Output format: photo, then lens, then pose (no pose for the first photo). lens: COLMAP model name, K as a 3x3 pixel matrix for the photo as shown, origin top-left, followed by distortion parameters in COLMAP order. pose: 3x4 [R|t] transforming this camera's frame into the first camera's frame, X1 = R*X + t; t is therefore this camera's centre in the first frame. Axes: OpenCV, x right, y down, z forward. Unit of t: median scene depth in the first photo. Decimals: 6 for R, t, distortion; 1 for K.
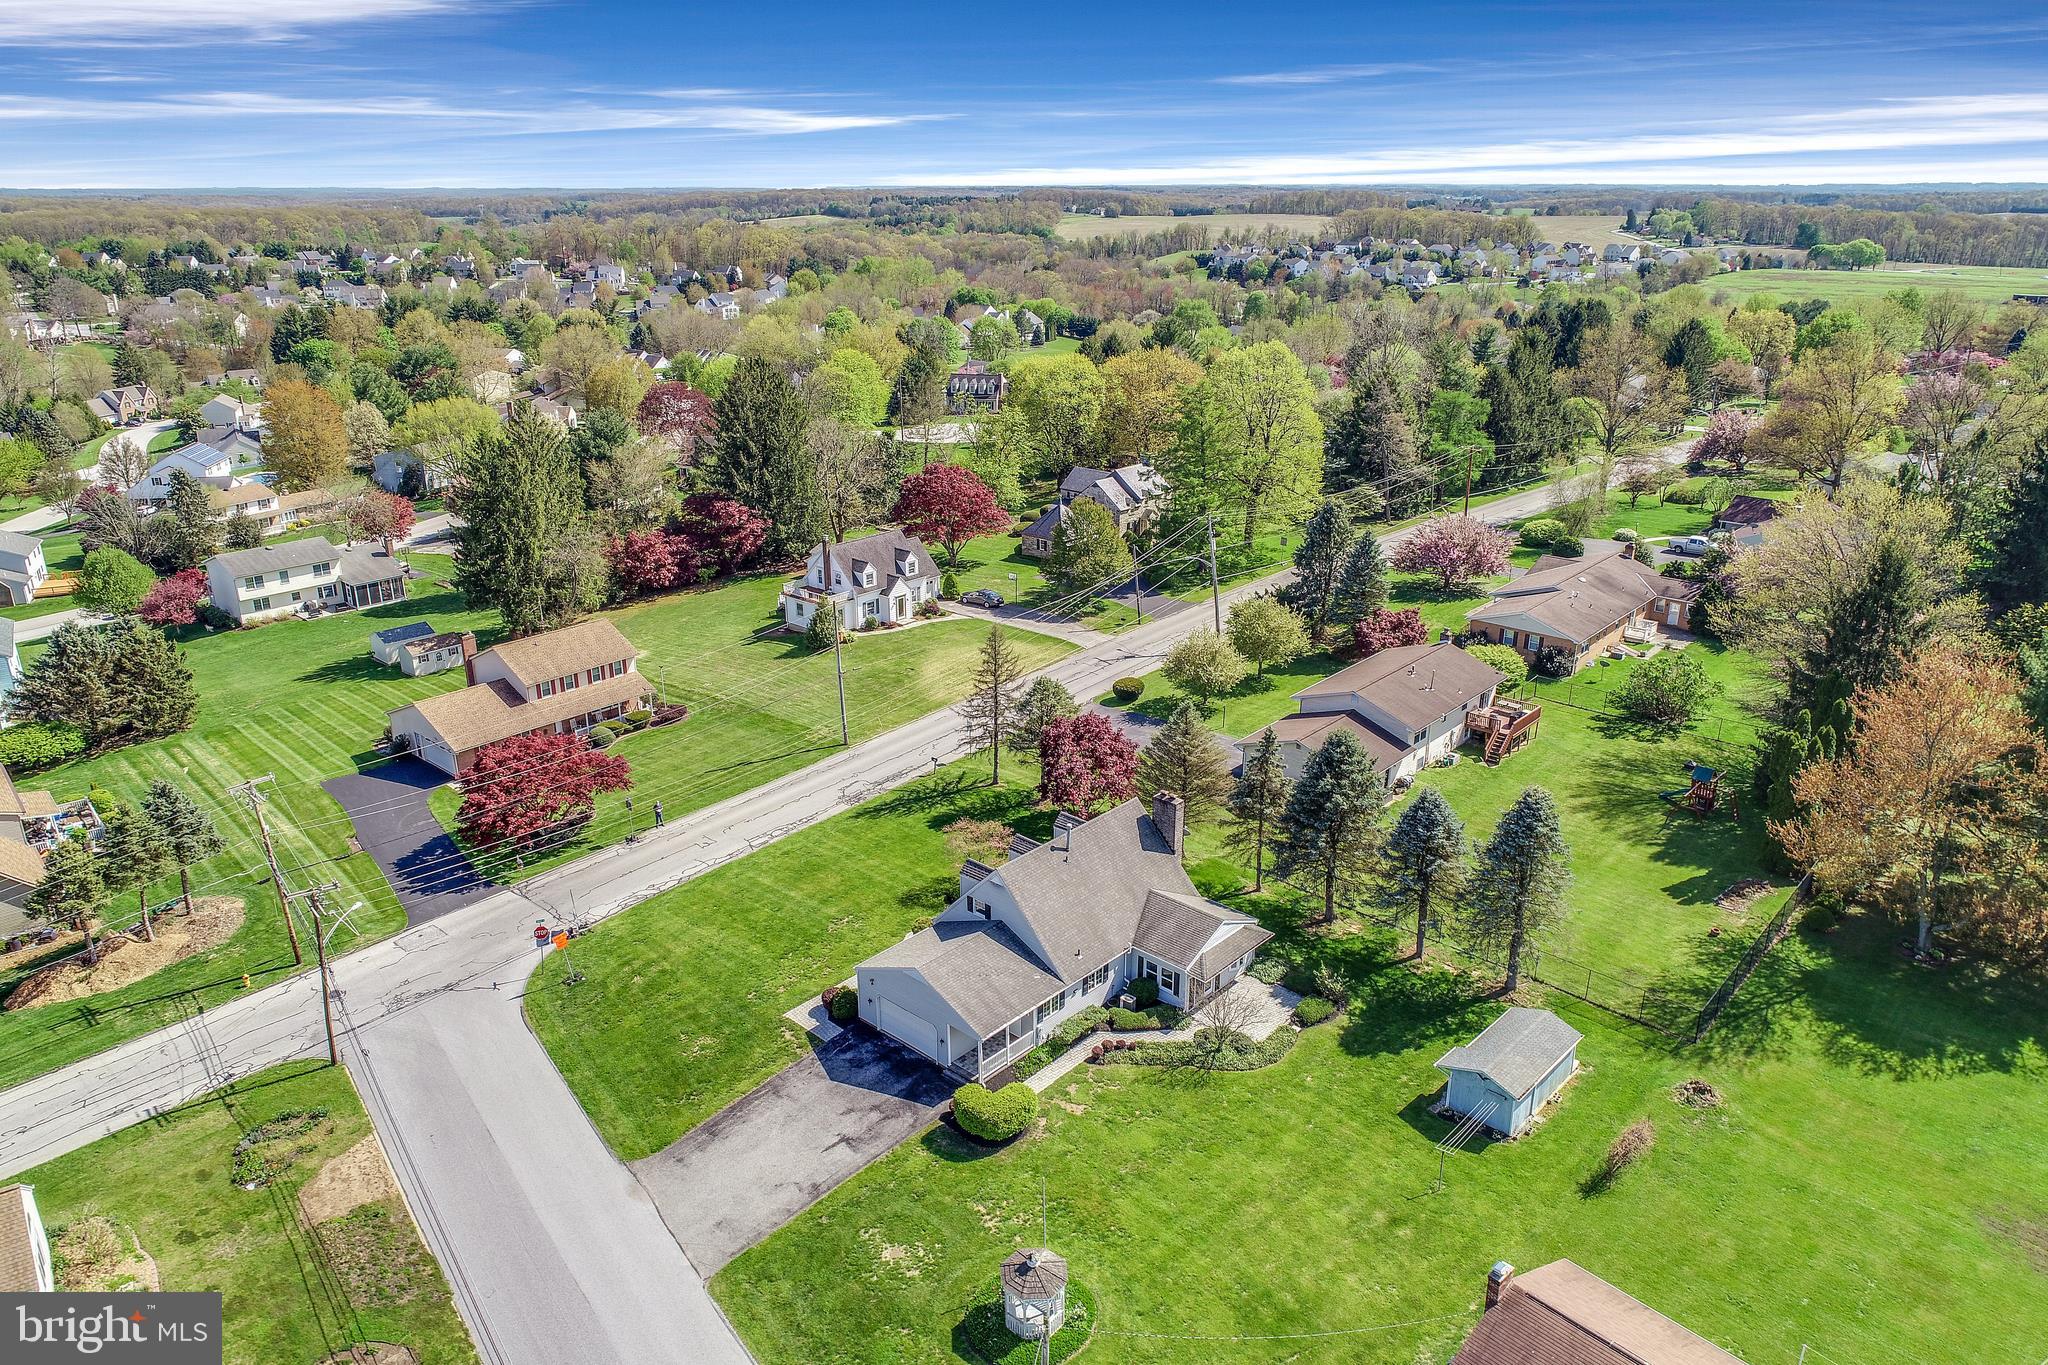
lens RADIAL K [[1374.2, 0, 1022.5], [0, 1374.2, 688.0], [0, 0, 1]] dist [0.000713, -0.001674]
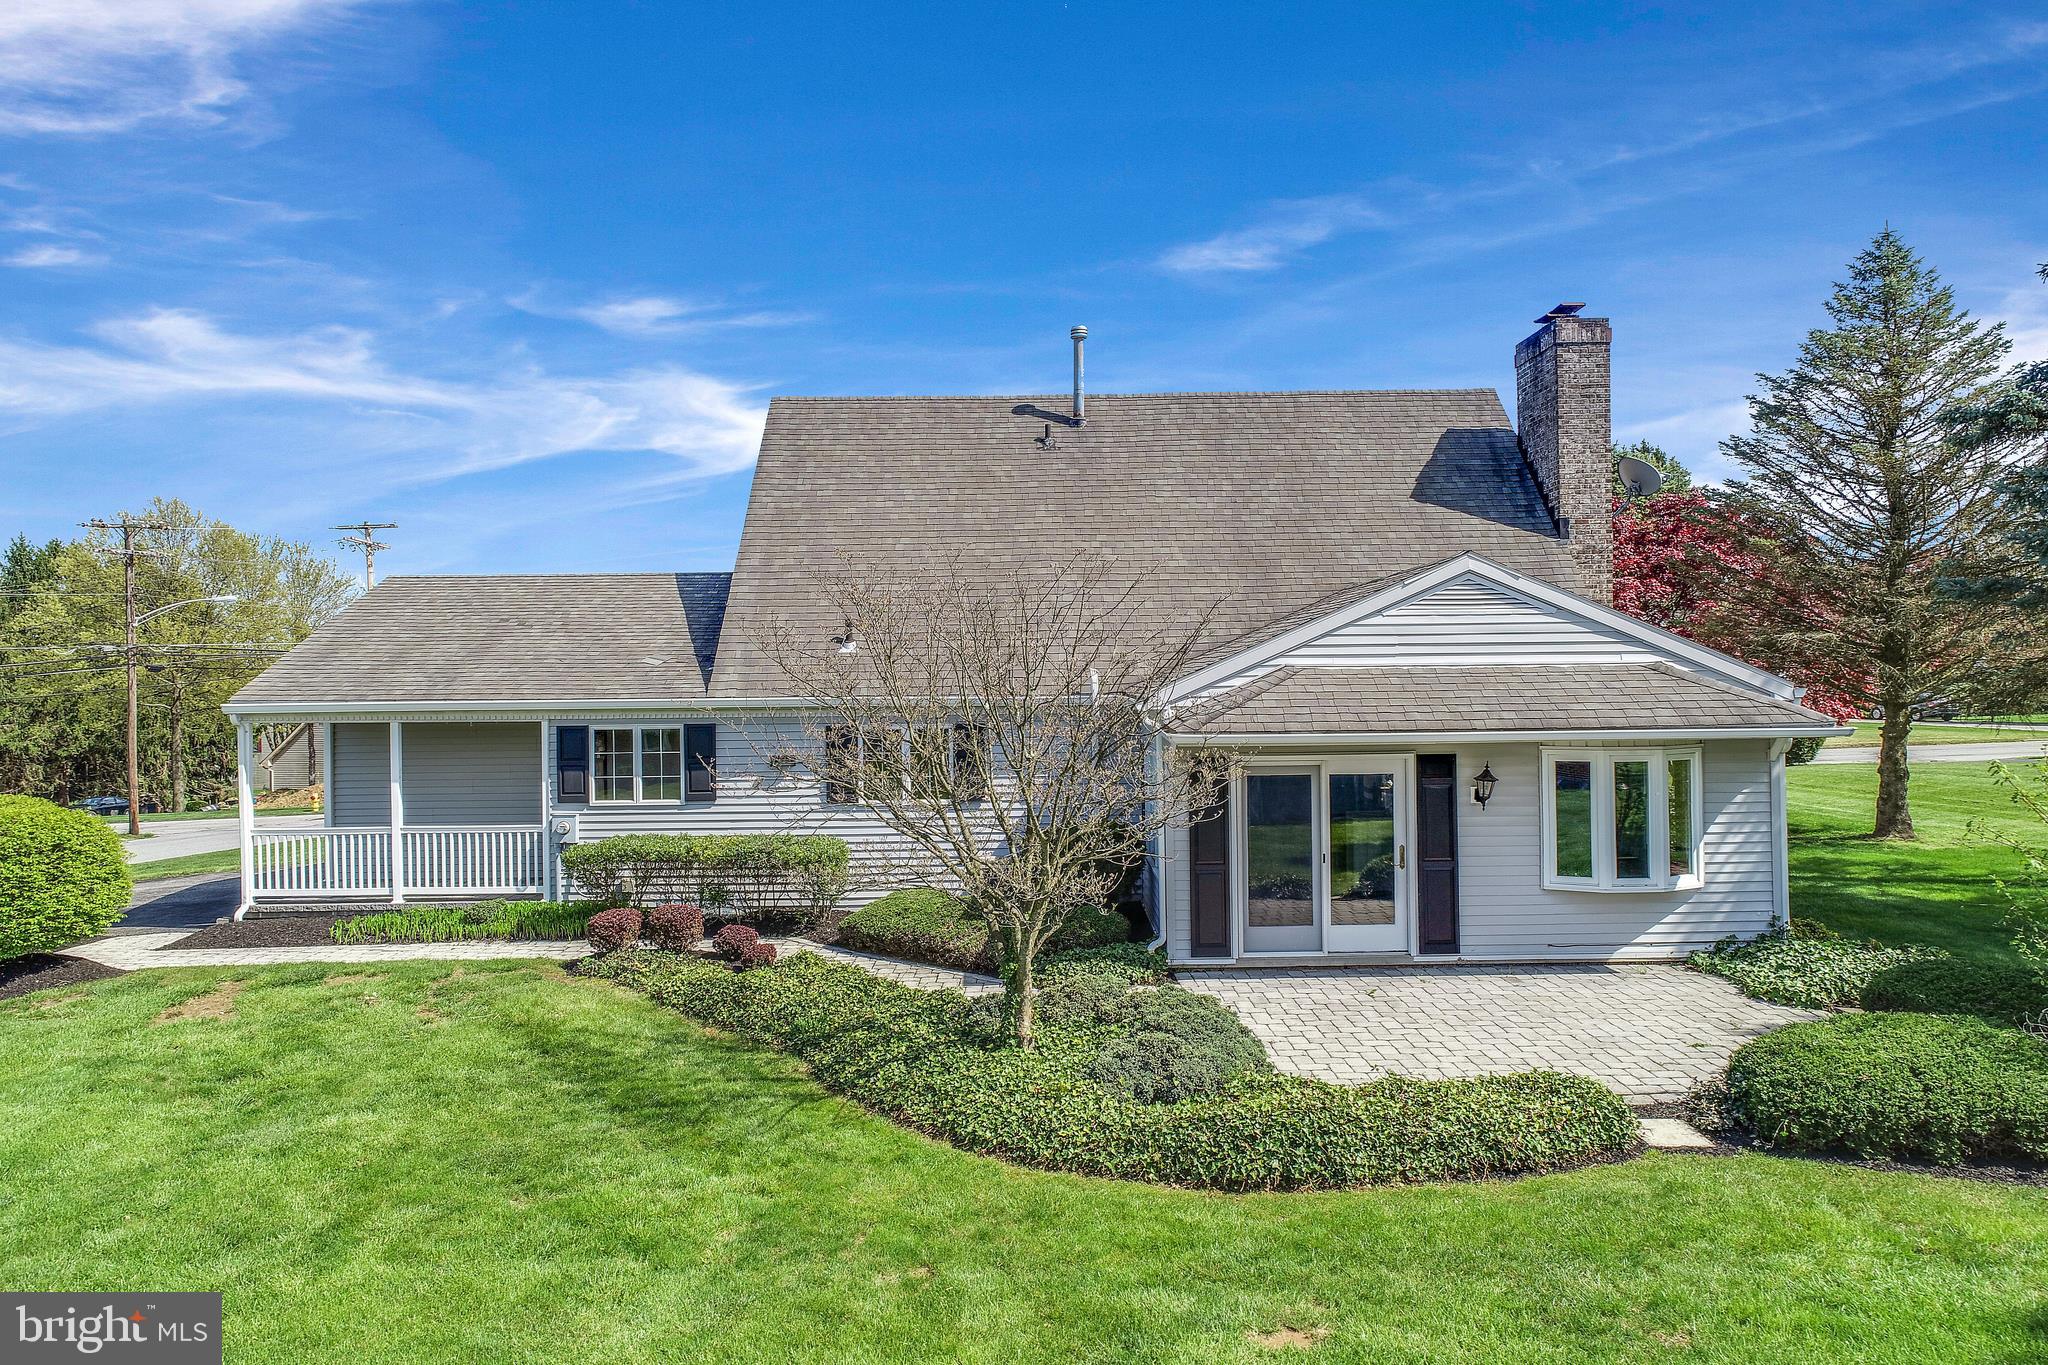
lens RADIAL K [[1374.2, 0, 1020.8], [0, 1374.2, 683.6], [0, 0, 1]] dist [0.000713, -0.001674]
pose [[0.669731, -0.007437, -0.742567, 0.248114], [-0.246346, 0.941101, -0.231607, 0.246364], [0.700553, 0.338043, 0.628452, 0.837708]]
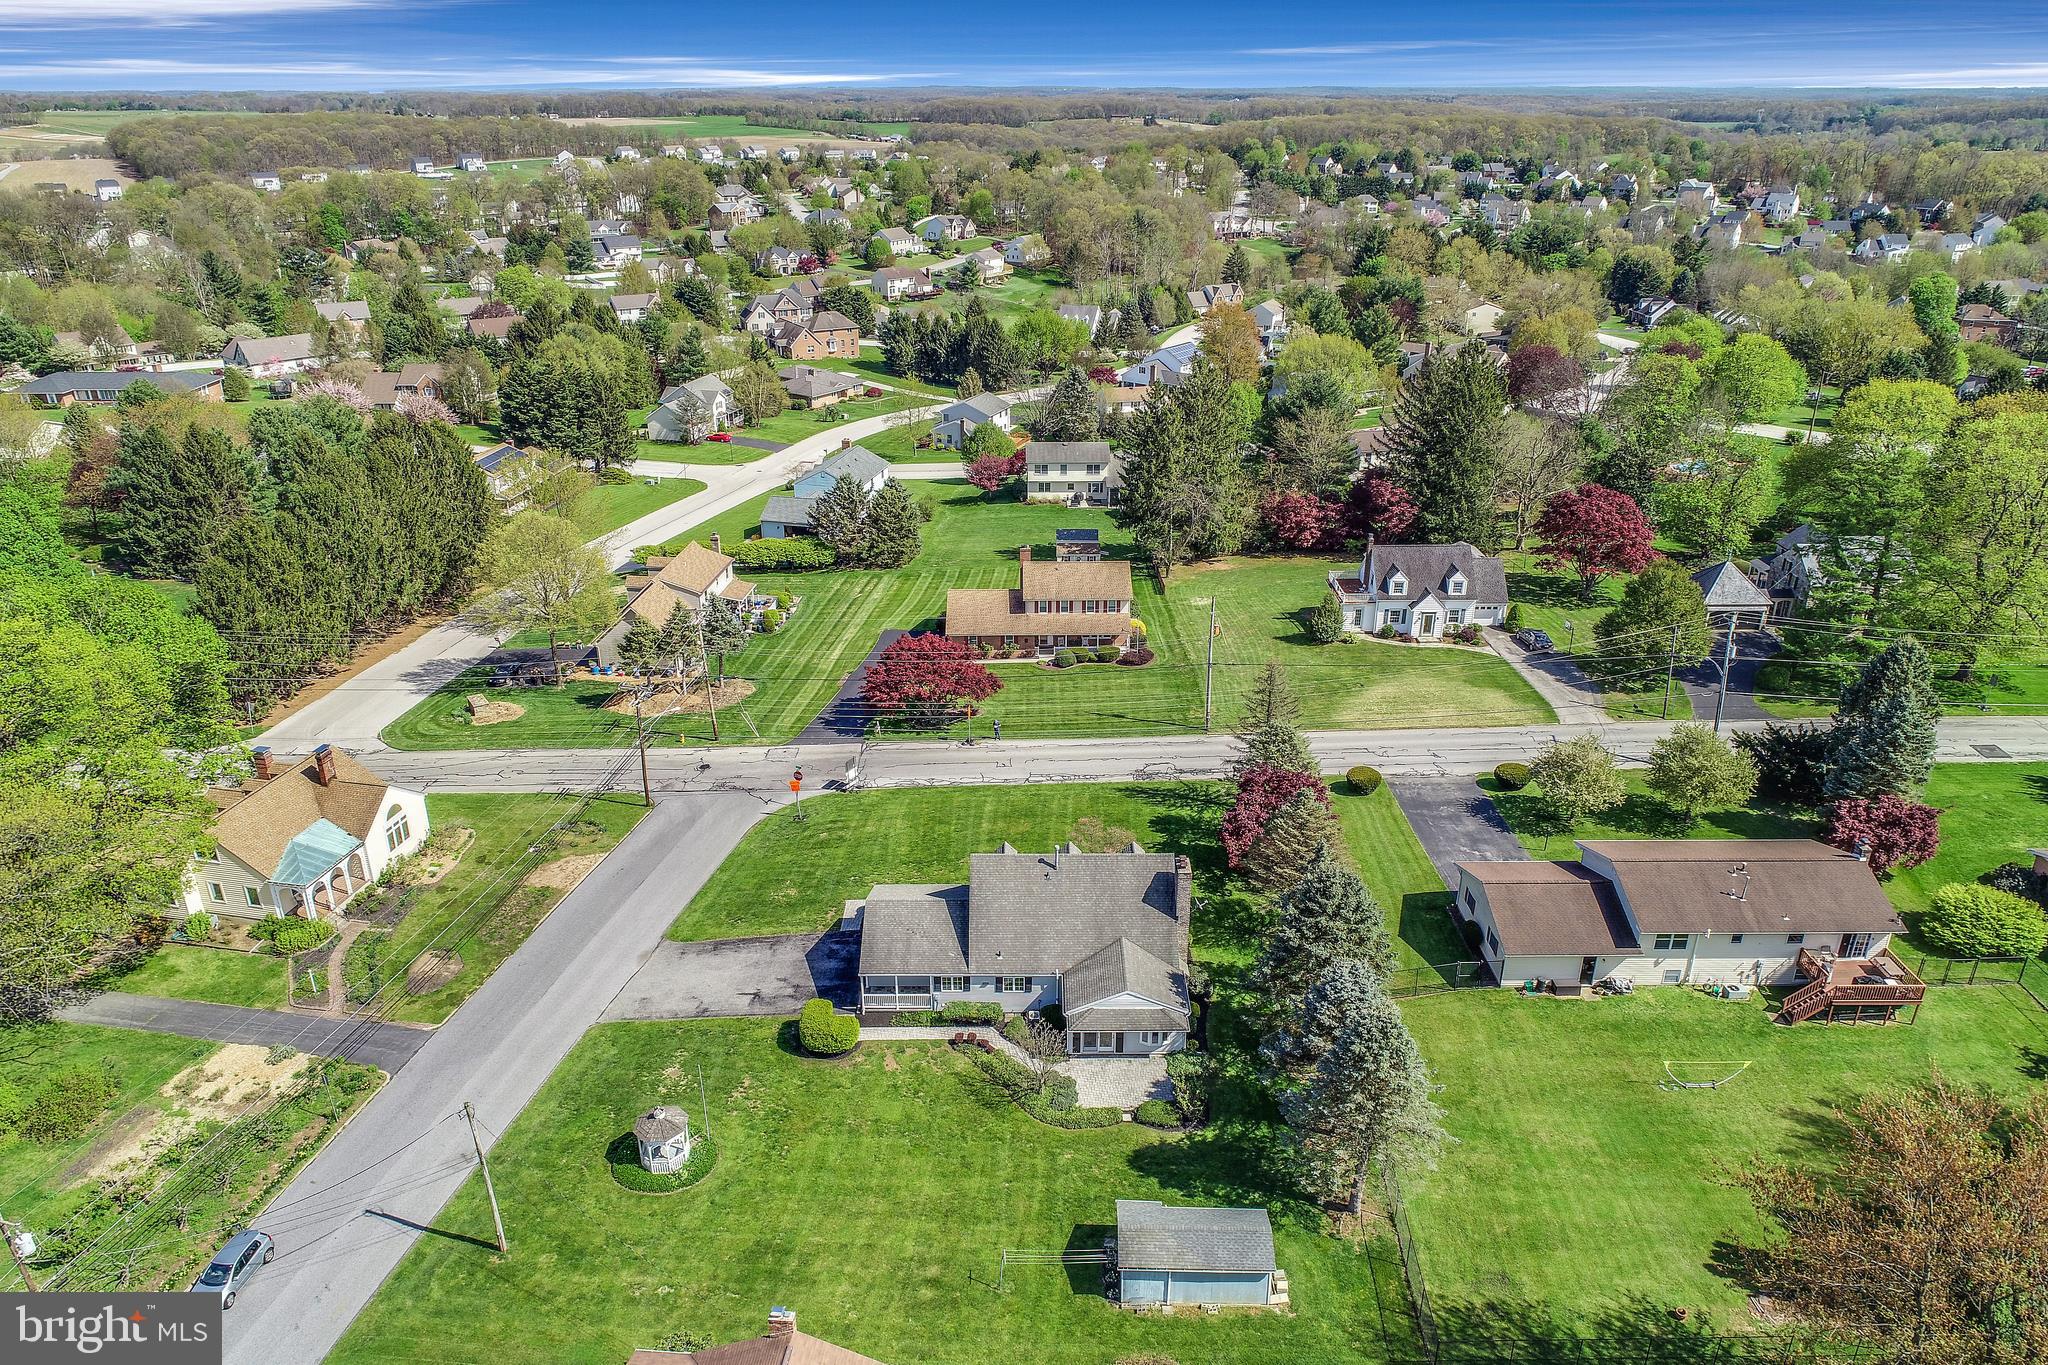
lens RADIAL K [[1374.2, 0, 1023.1], [0, 1374.2, 674.6], [0, 0, 1]] dist [0.000713, -0.001674]
pose [[0.672851, 0.293002, -0.679280, 0.714520], [-0.255200, 0.953788, 0.158625, -0.194322], [0.694367, 0.066621, 0.716531, 0.203007]]
